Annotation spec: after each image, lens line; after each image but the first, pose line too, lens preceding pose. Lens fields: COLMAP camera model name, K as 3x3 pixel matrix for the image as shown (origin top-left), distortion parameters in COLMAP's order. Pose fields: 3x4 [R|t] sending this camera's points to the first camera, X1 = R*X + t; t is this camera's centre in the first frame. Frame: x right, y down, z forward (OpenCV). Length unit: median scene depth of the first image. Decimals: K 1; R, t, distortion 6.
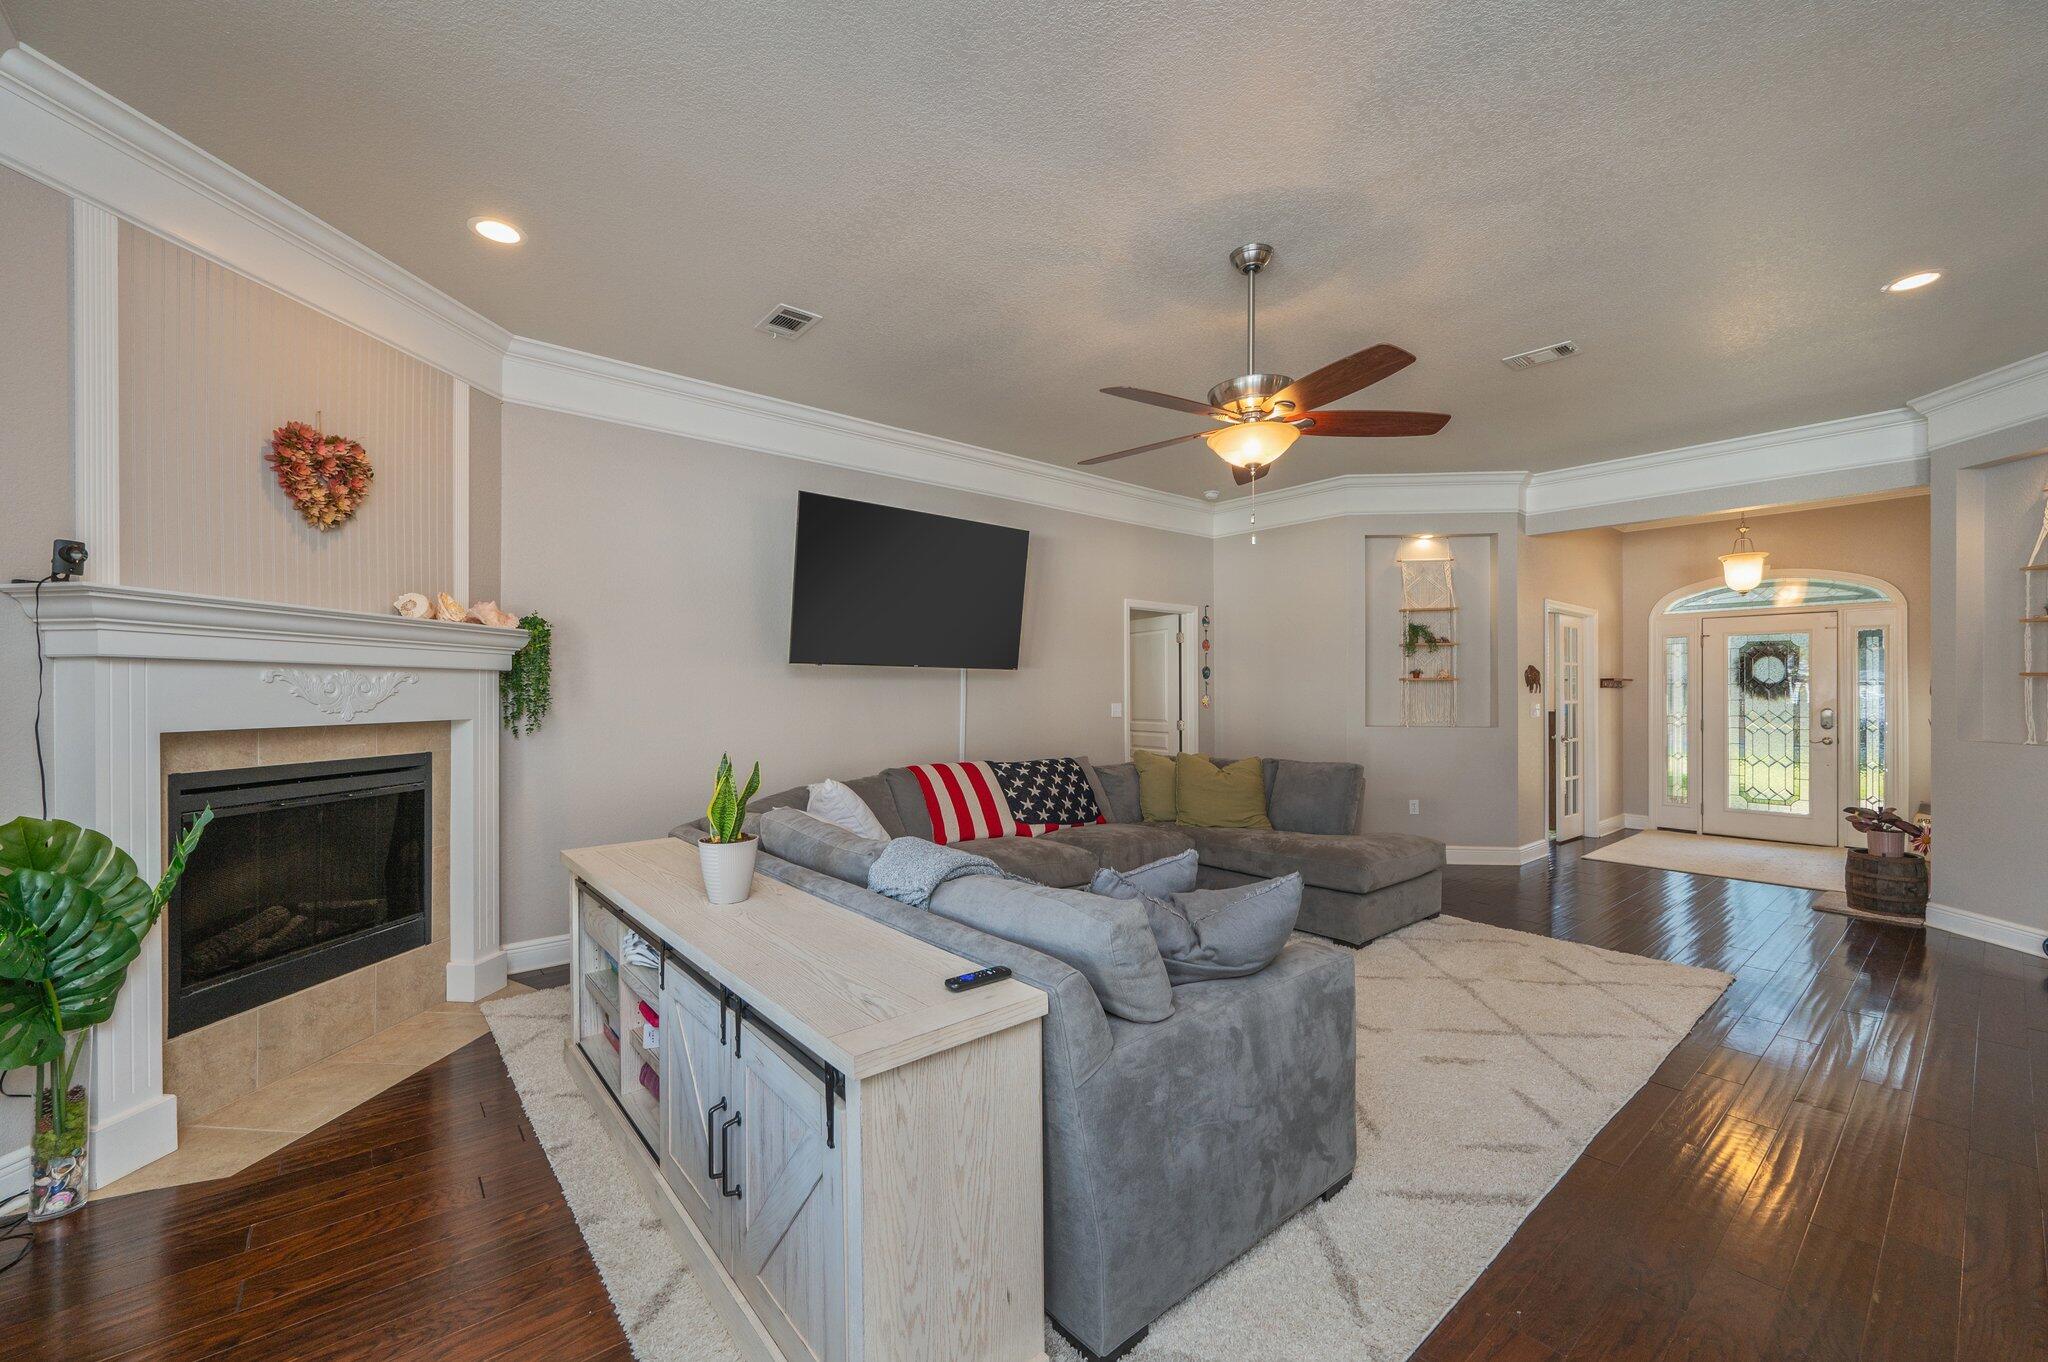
lens RADIAL K [[810.5, 0, 1029.9], [0, 810.5, 689.0], [0, 0, 1]] dist [-0.002921, -0.000954]
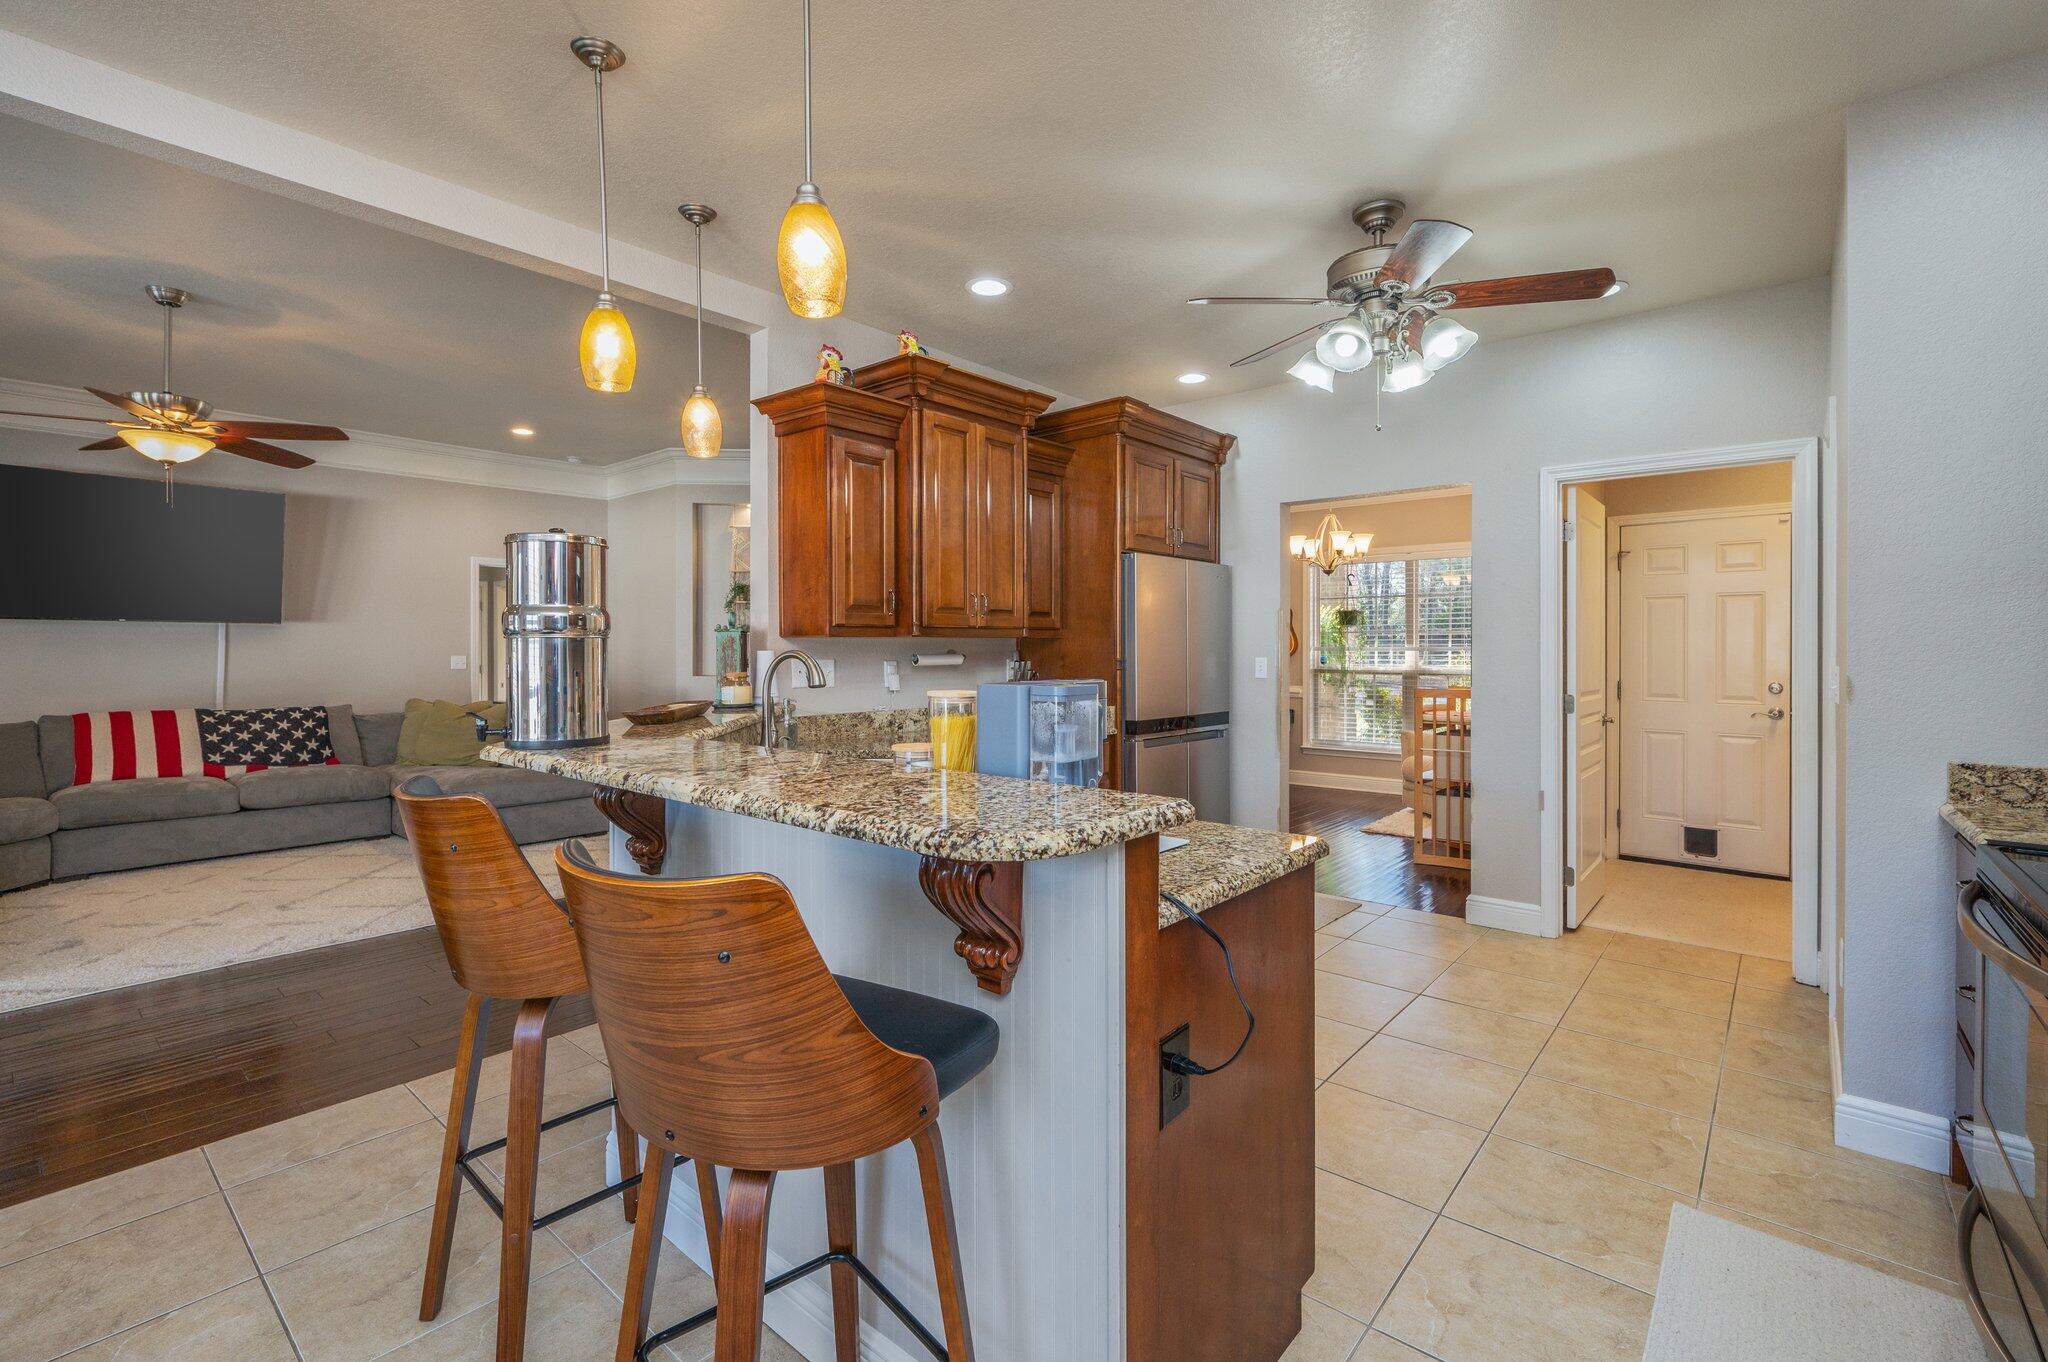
lens RADIAL K [[890.0, 0, 1034.1], [0, 890.0, 649.9], [0, 0, 1]] dist [-0.004209, 0.000539]
pose [[0.985116, -0.003036, 0.171864, 0.858980], [0.002488, 0.999991, 0.003402, 0.009879], [-0.171873, -0.002923, 0.985115, -0.356561]]
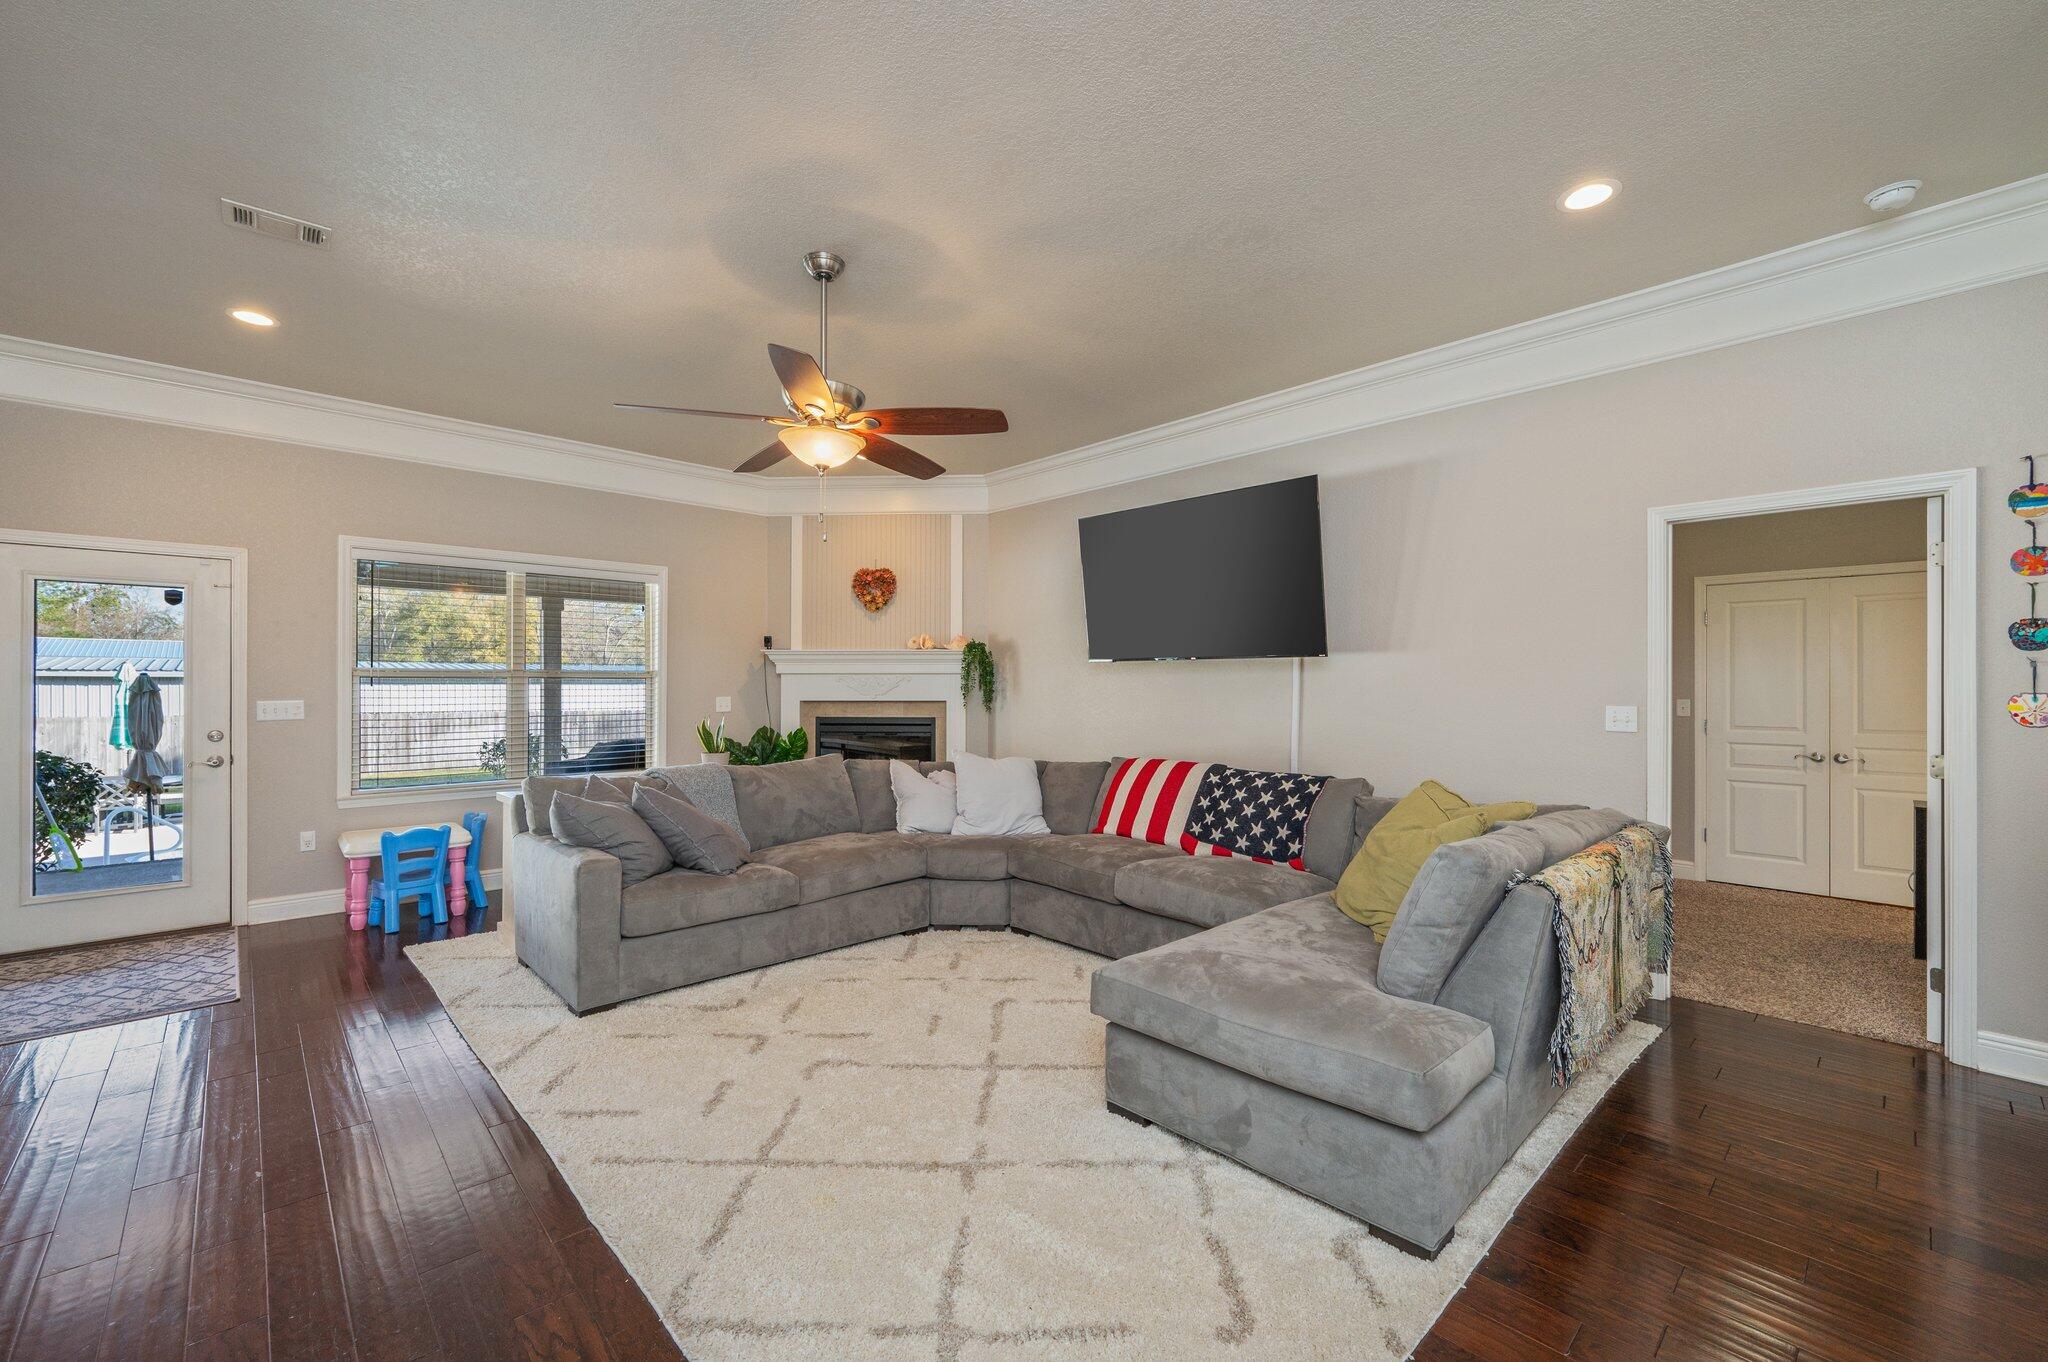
lens RADIAL K [[839.4, 0, 1022.2], [0, 839.4, 692.0], [0, 0, 1]] dist [-0.004055, -0.000074]
pose [[0.050965, 0.003469, -0.998694, 0.861208], [0.002036, 0.999992, 0.003577, 0.007382], [0.998698, -0.002216, 0.050958, 0.764528]]
